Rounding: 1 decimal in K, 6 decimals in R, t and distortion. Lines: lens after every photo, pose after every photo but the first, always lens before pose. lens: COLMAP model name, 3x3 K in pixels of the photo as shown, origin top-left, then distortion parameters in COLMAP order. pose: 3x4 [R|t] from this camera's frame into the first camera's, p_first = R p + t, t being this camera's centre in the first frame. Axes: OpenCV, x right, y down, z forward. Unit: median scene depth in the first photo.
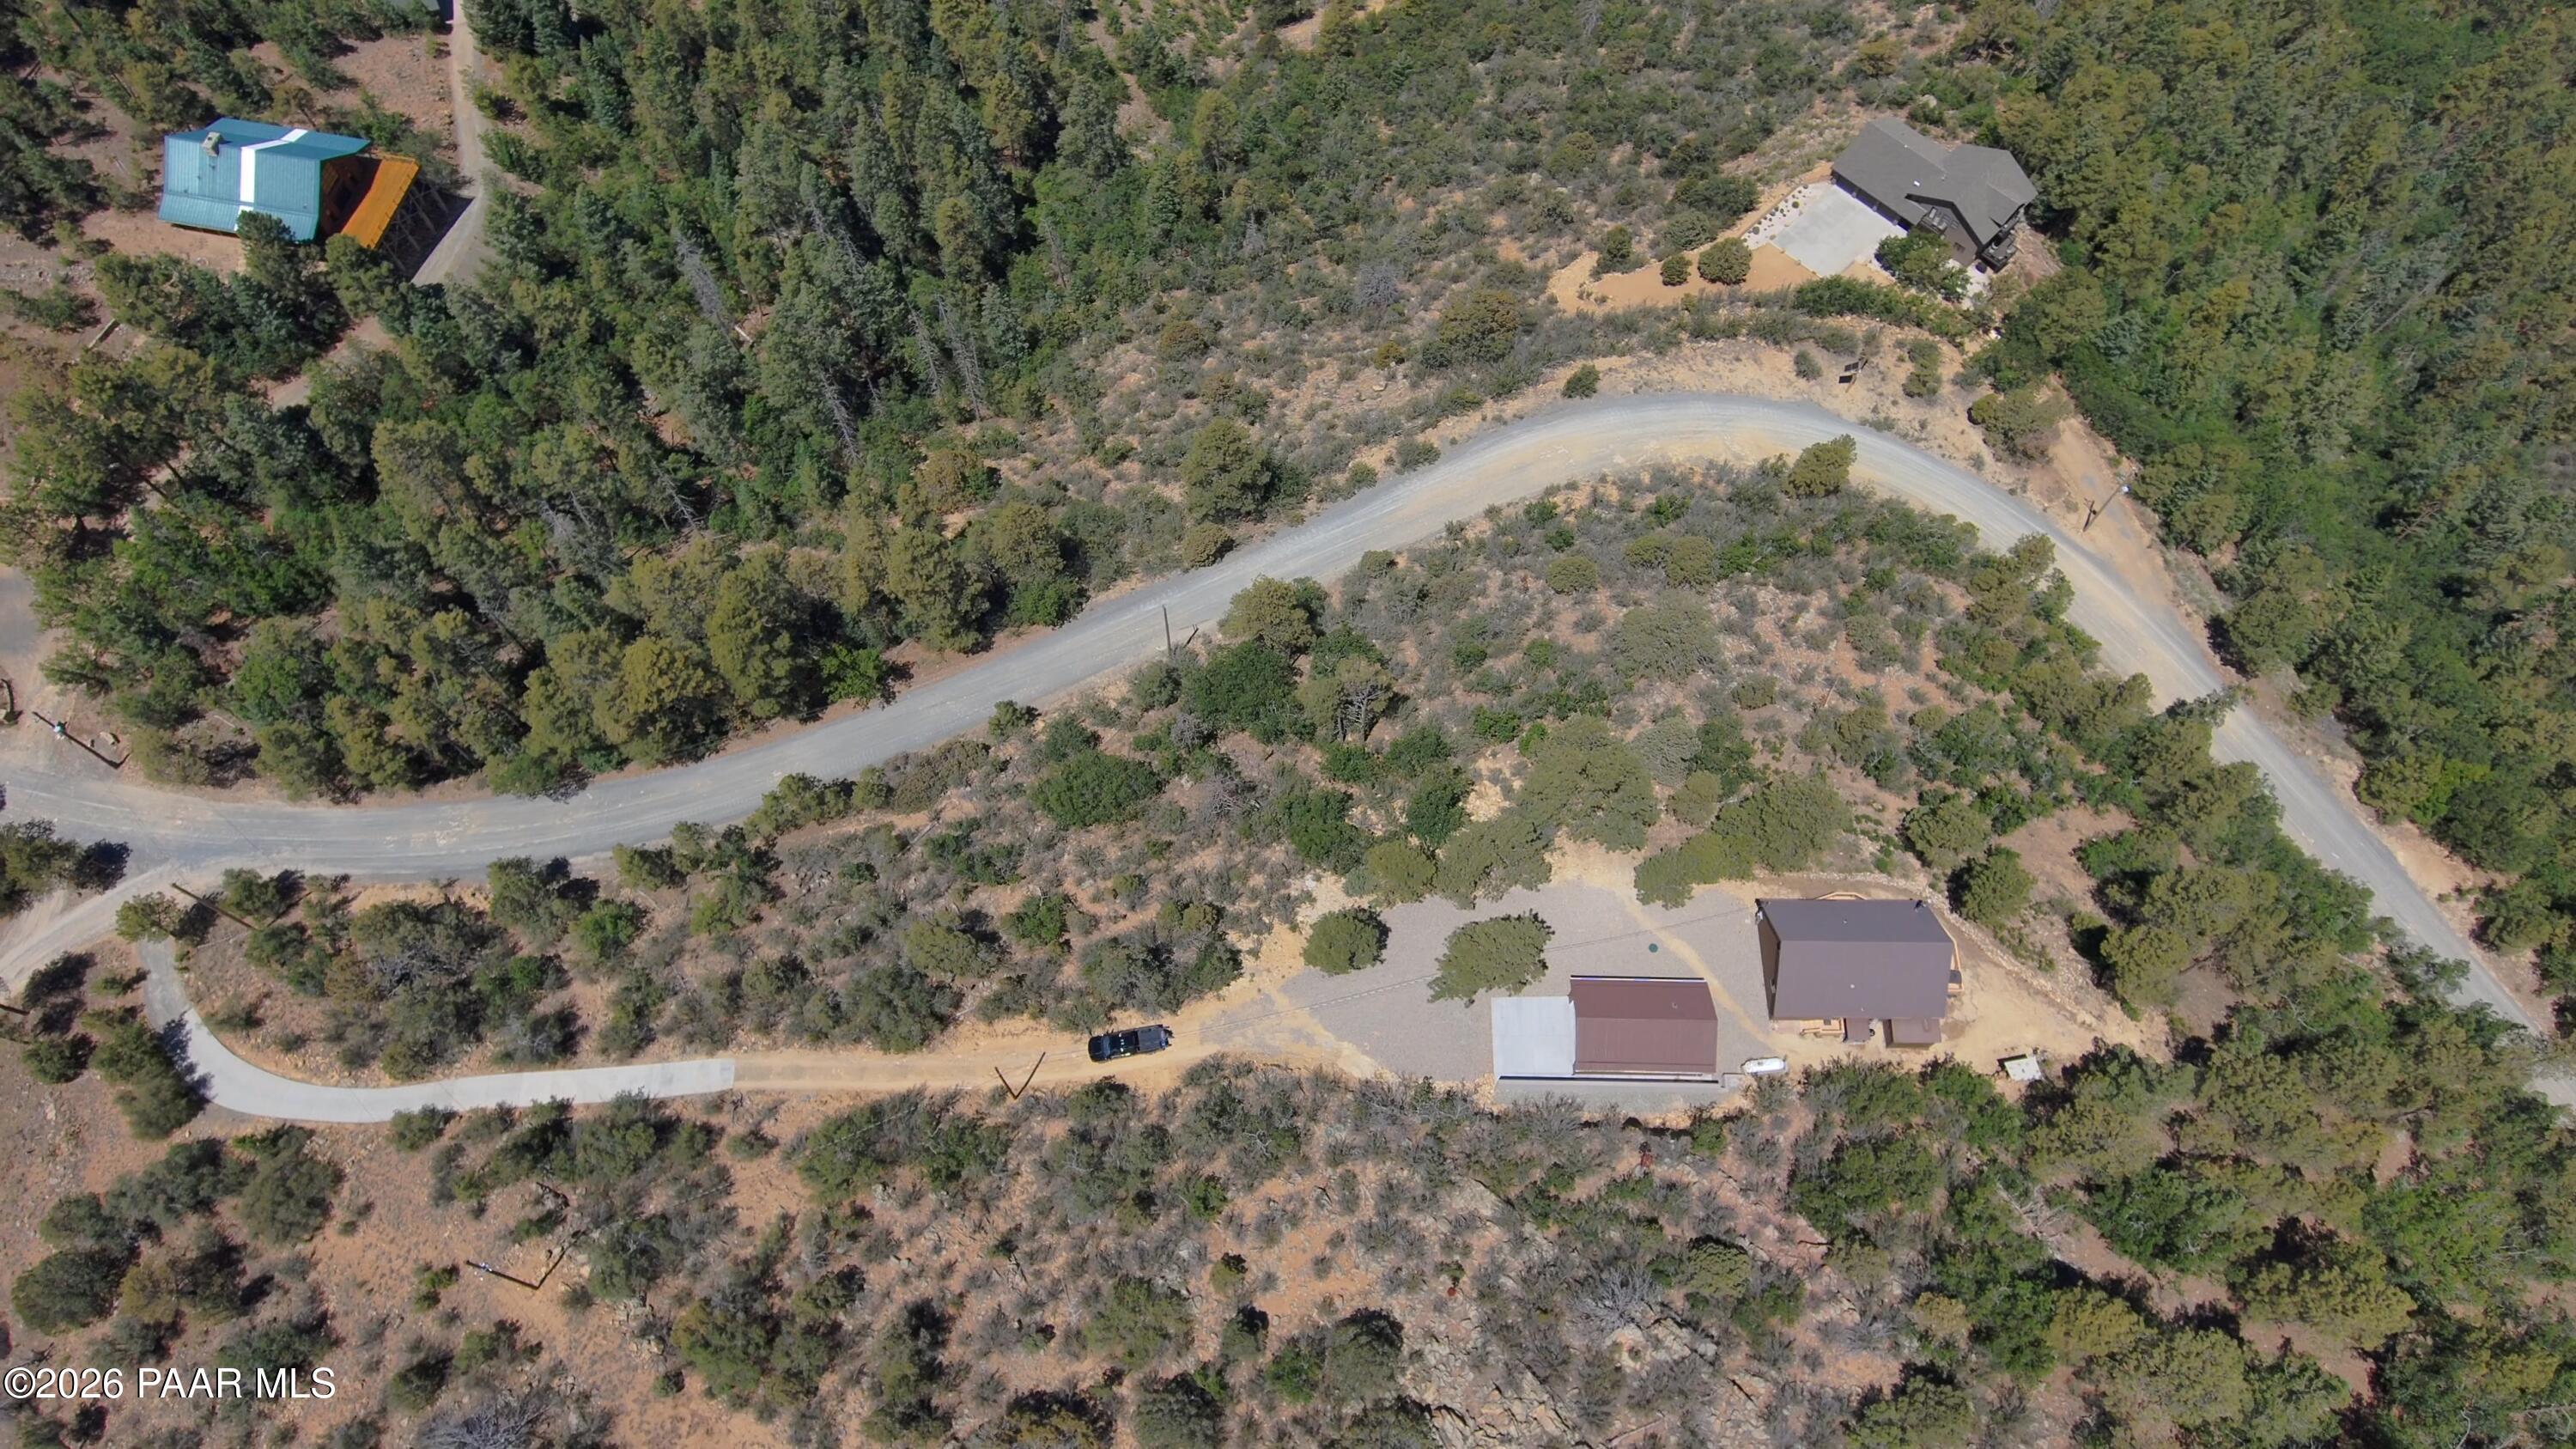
lens RADIAL K [[1623.6, 0, 1296.6], [0, 1623.6, 689.4], [0, 0, 1]] dist [-0.004438, 0.001079]
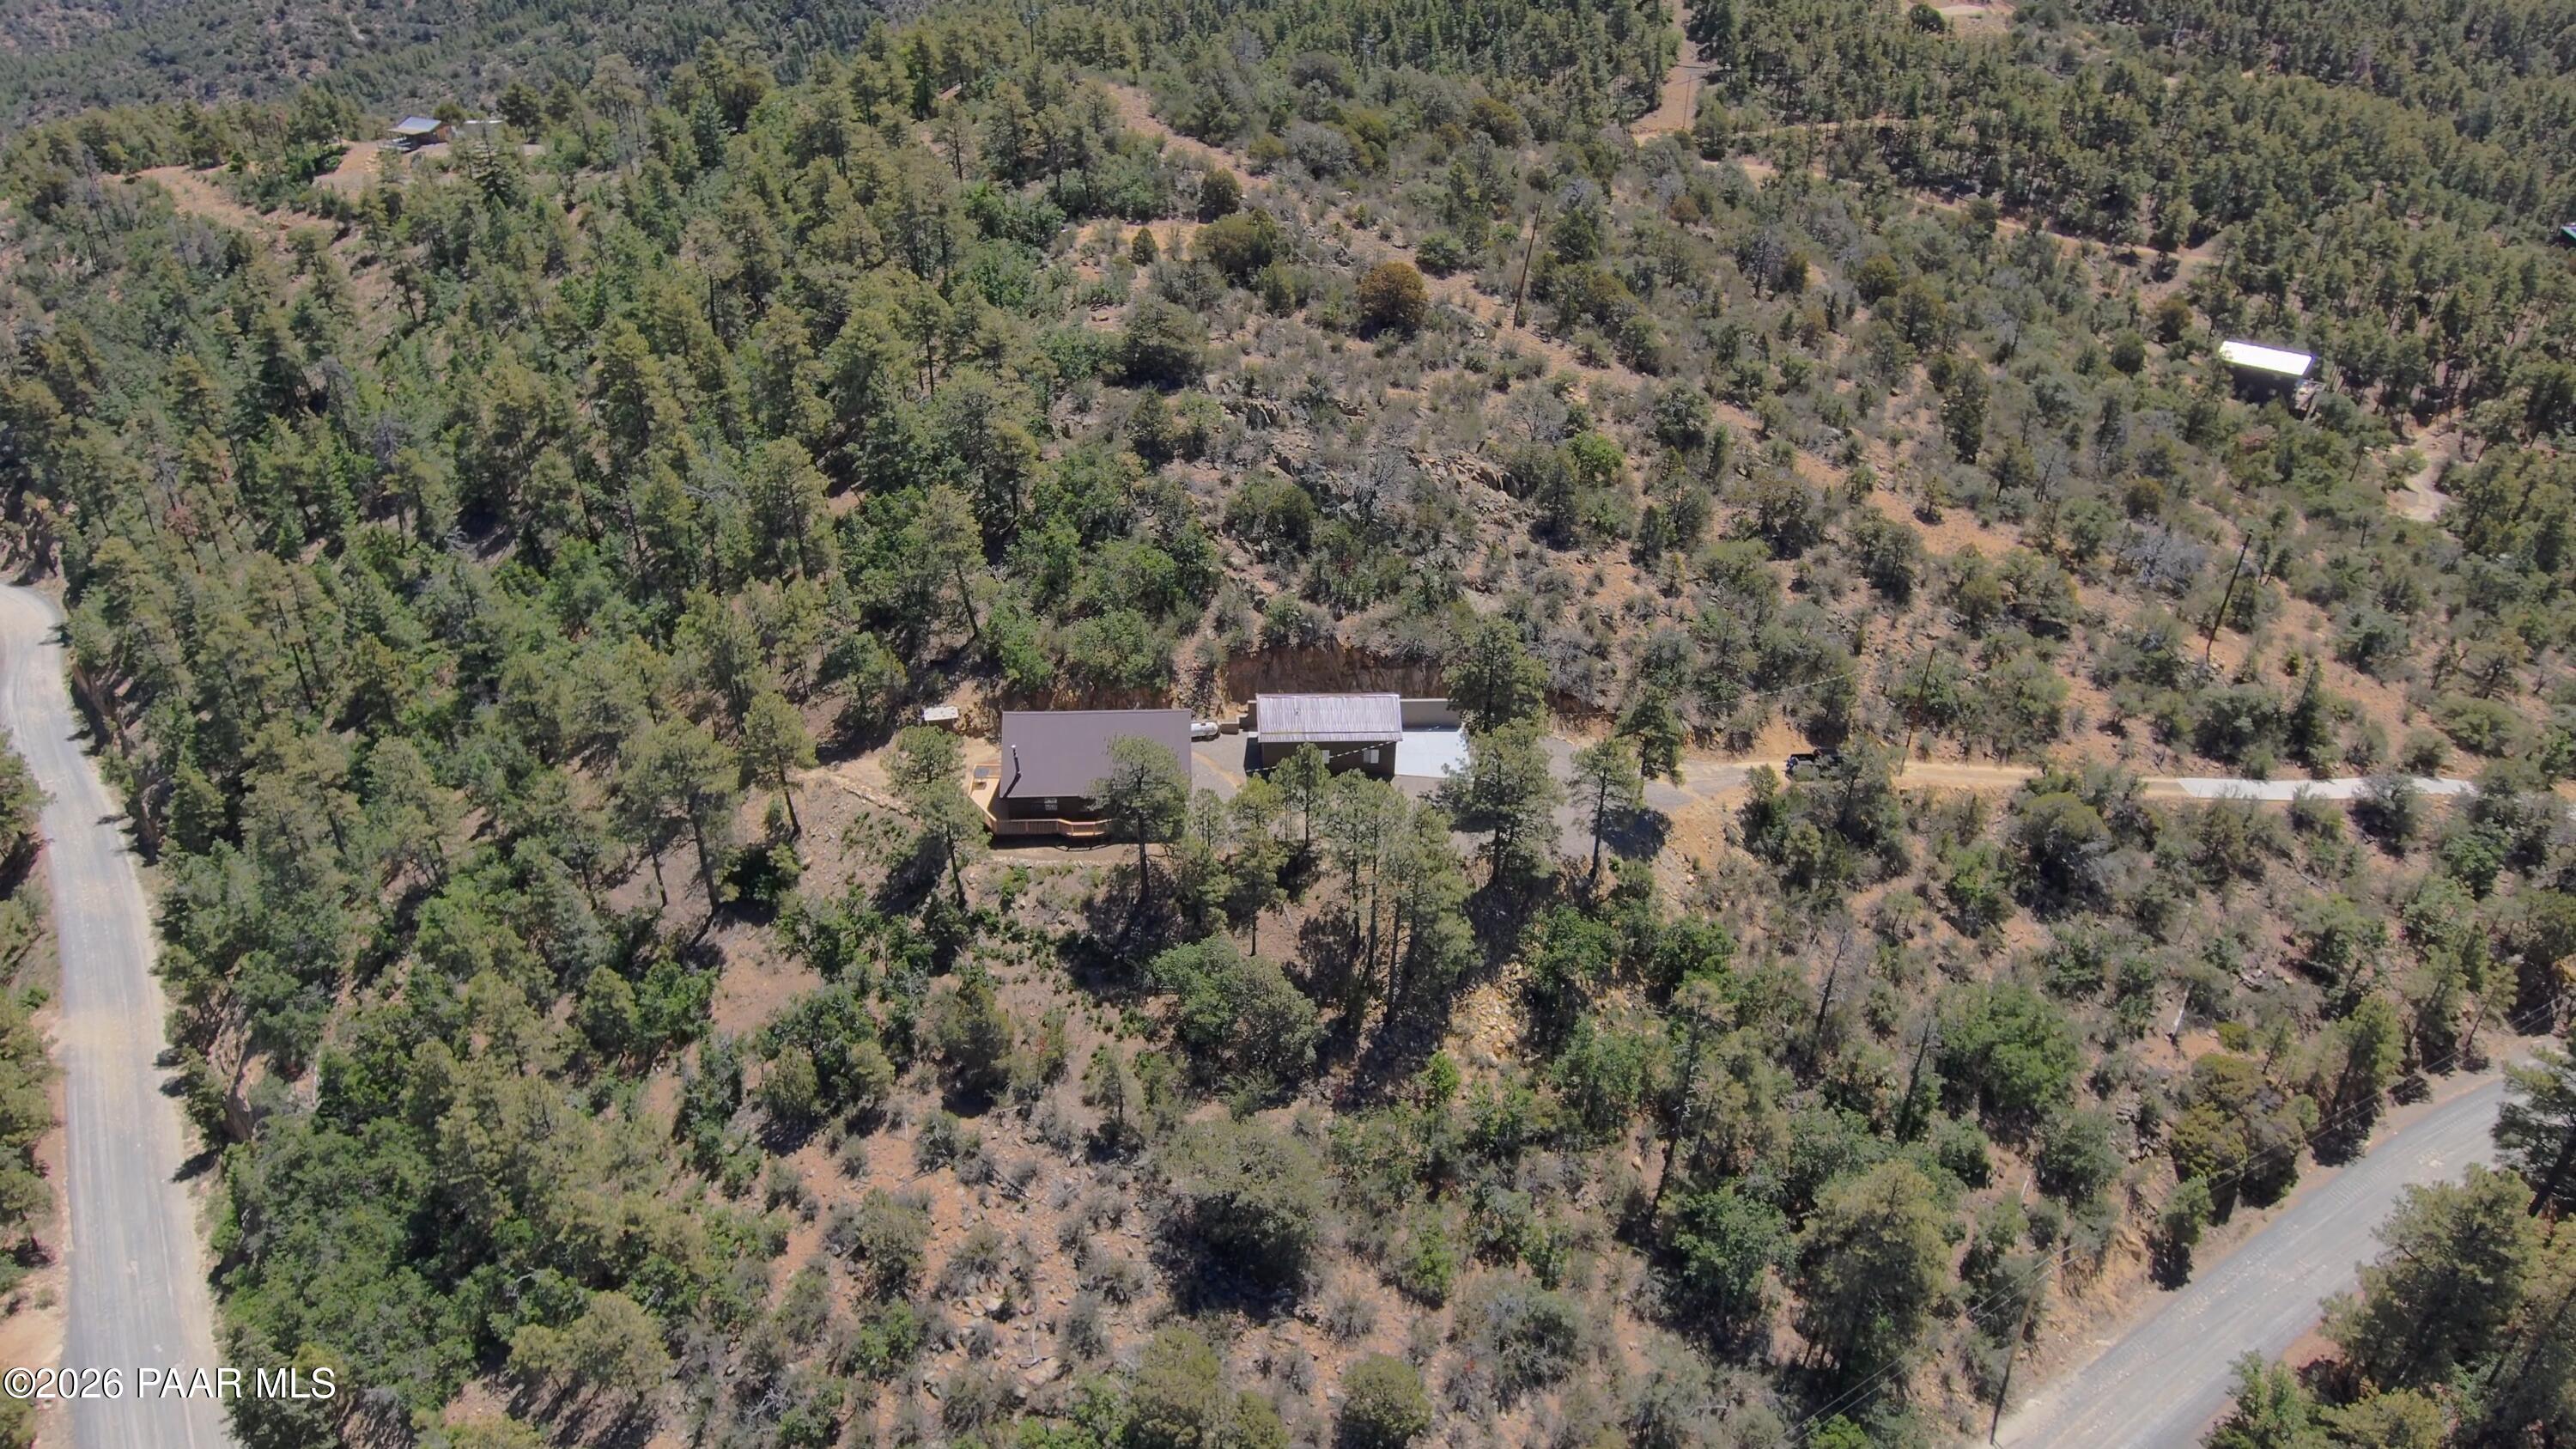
lens RADIAL K [[1623.6, 0, 1296.6], [0, 1623.6, 689.4], [0, 0, 1]] dist [-0.004438, 0.001079]
pose [[-0.996992, 0.000307, -0.077507, 0.218630], [-0.077450, -0.042705, 0.996081, -0.550515], [-0.003004, 0.999088, 0.042601, 0.666748]]
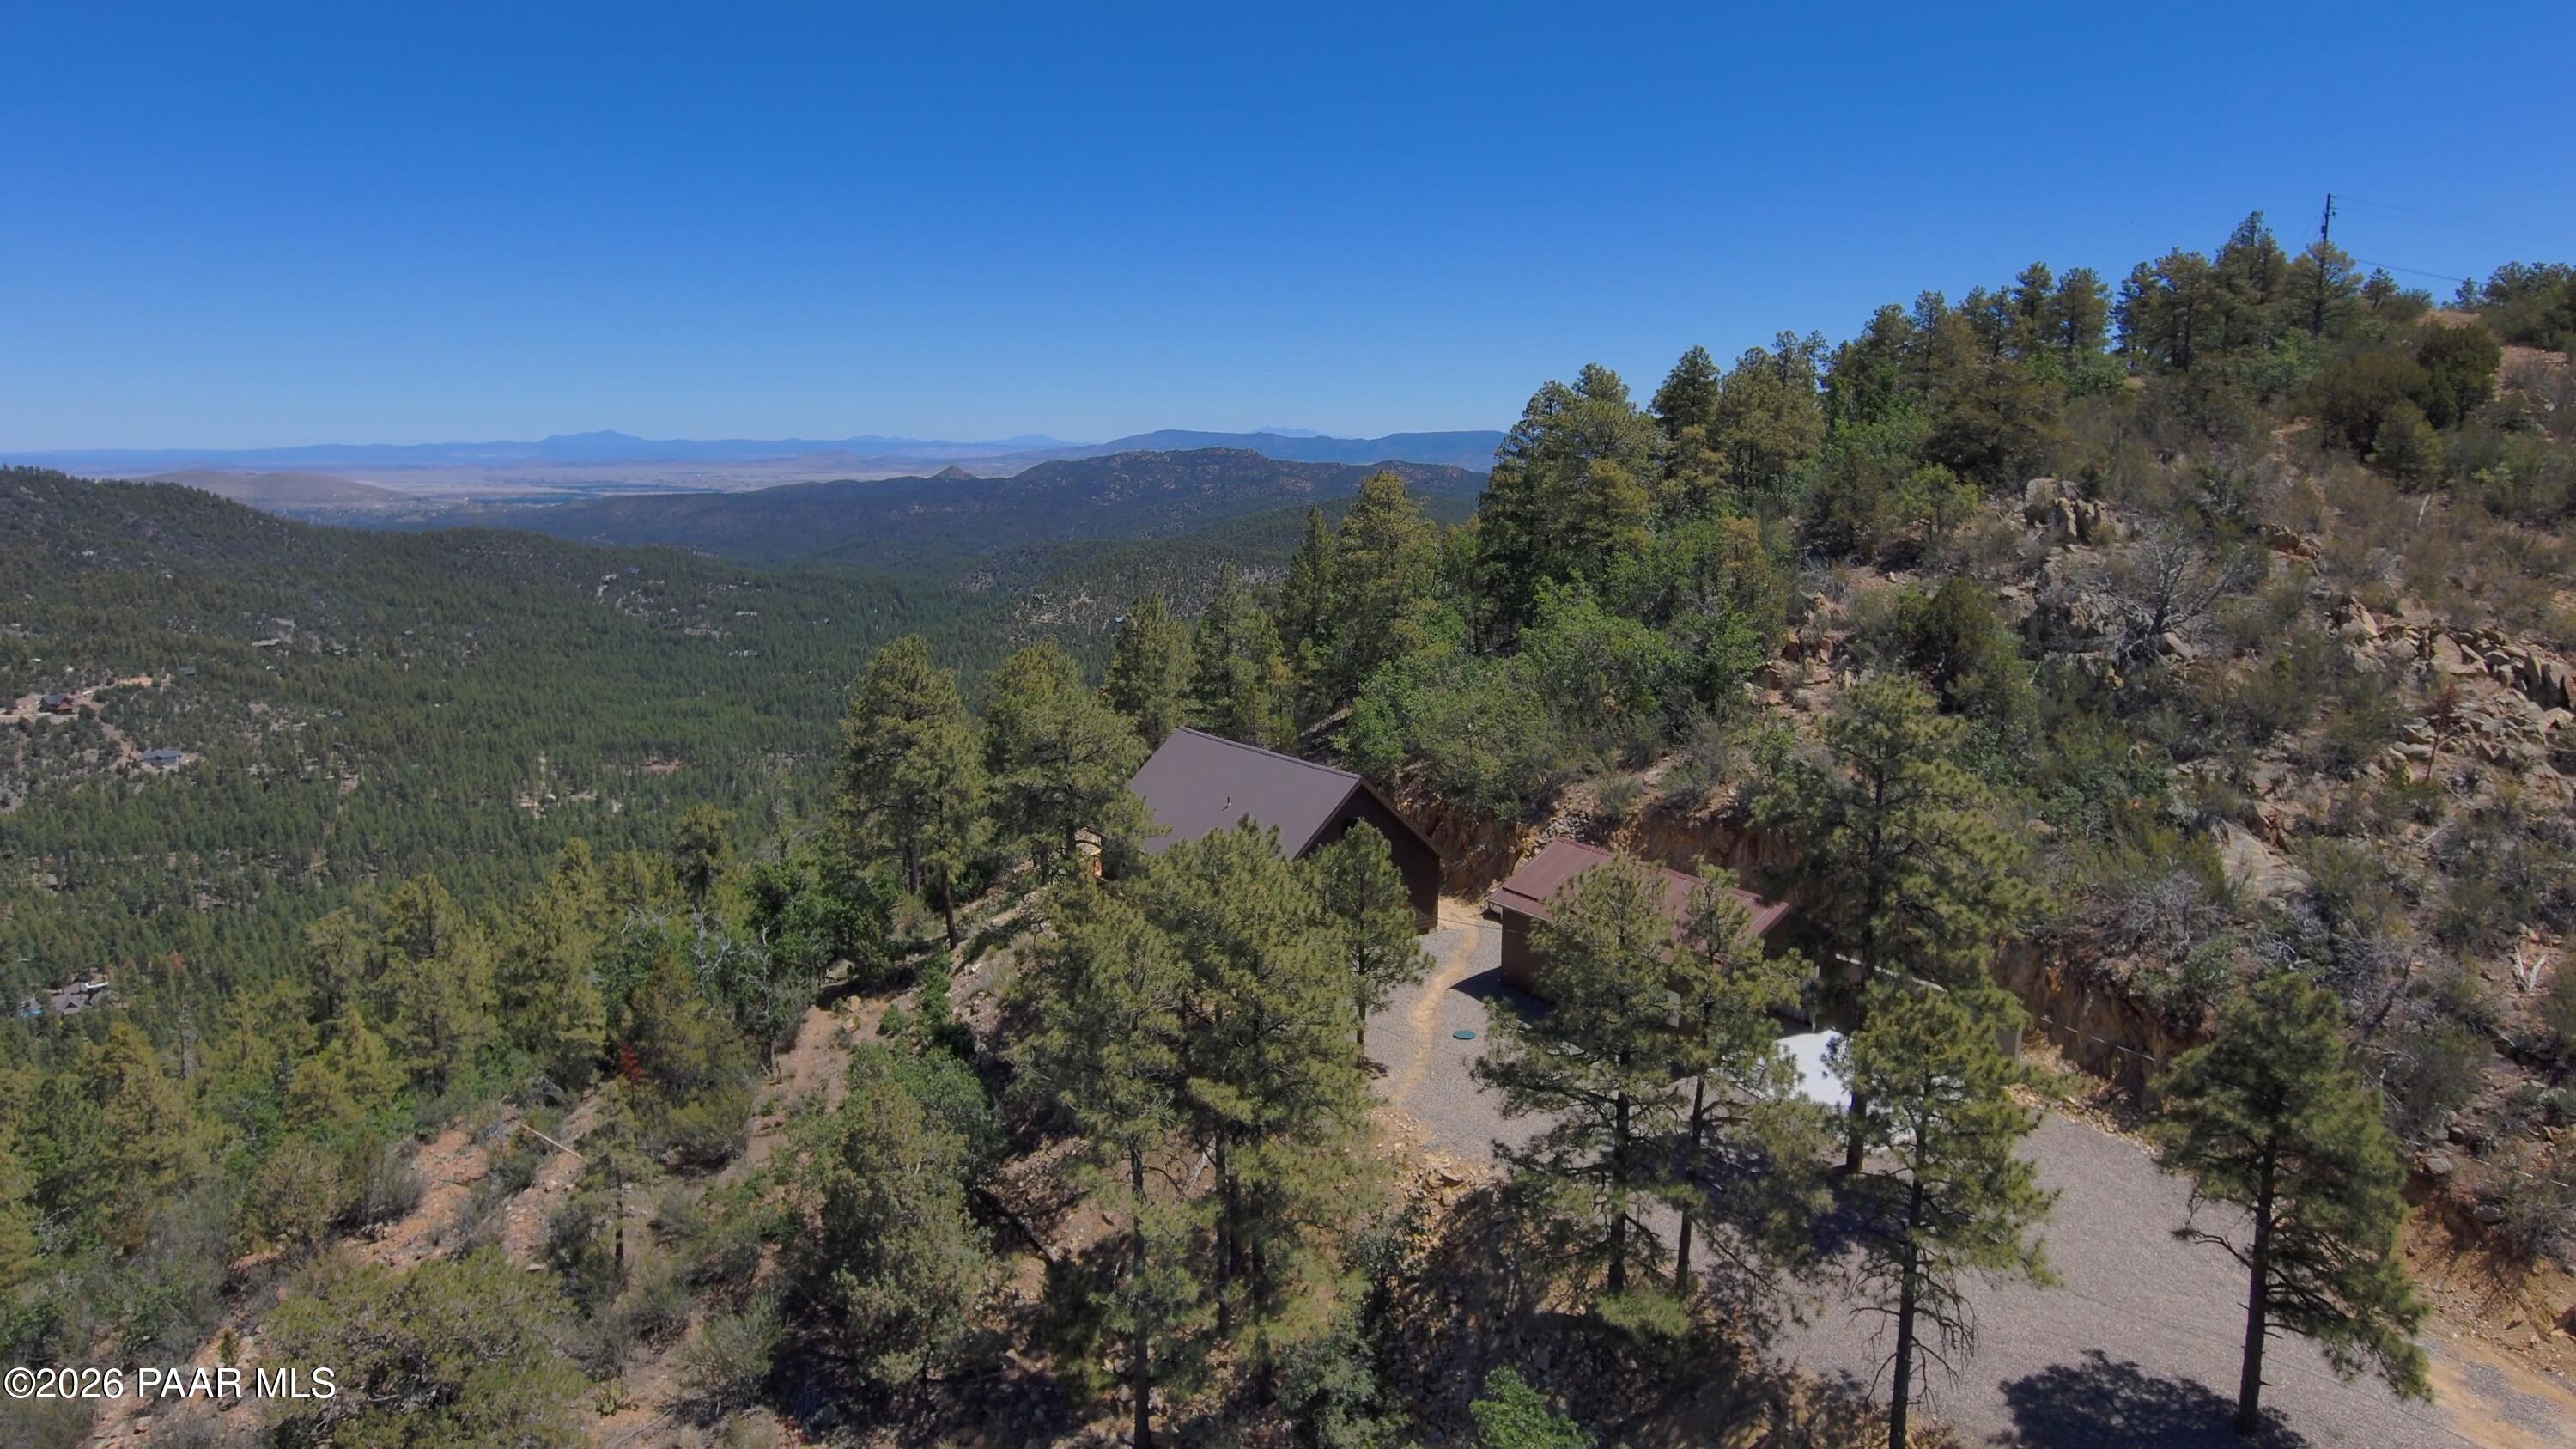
lens RADIAL K [[1623.6, 0, 1296.6], [0, 1623.6, 689.4], [0, 0, 1]] dist [-0.004438, 0.001079]
pose [[-0.584210, -0.147408, 0.798104, -0.060206], [0.719663, 0.360532, 0.593381, -0.117759], [-0.375211, 0.921025, -0.104542, 0.727741]]
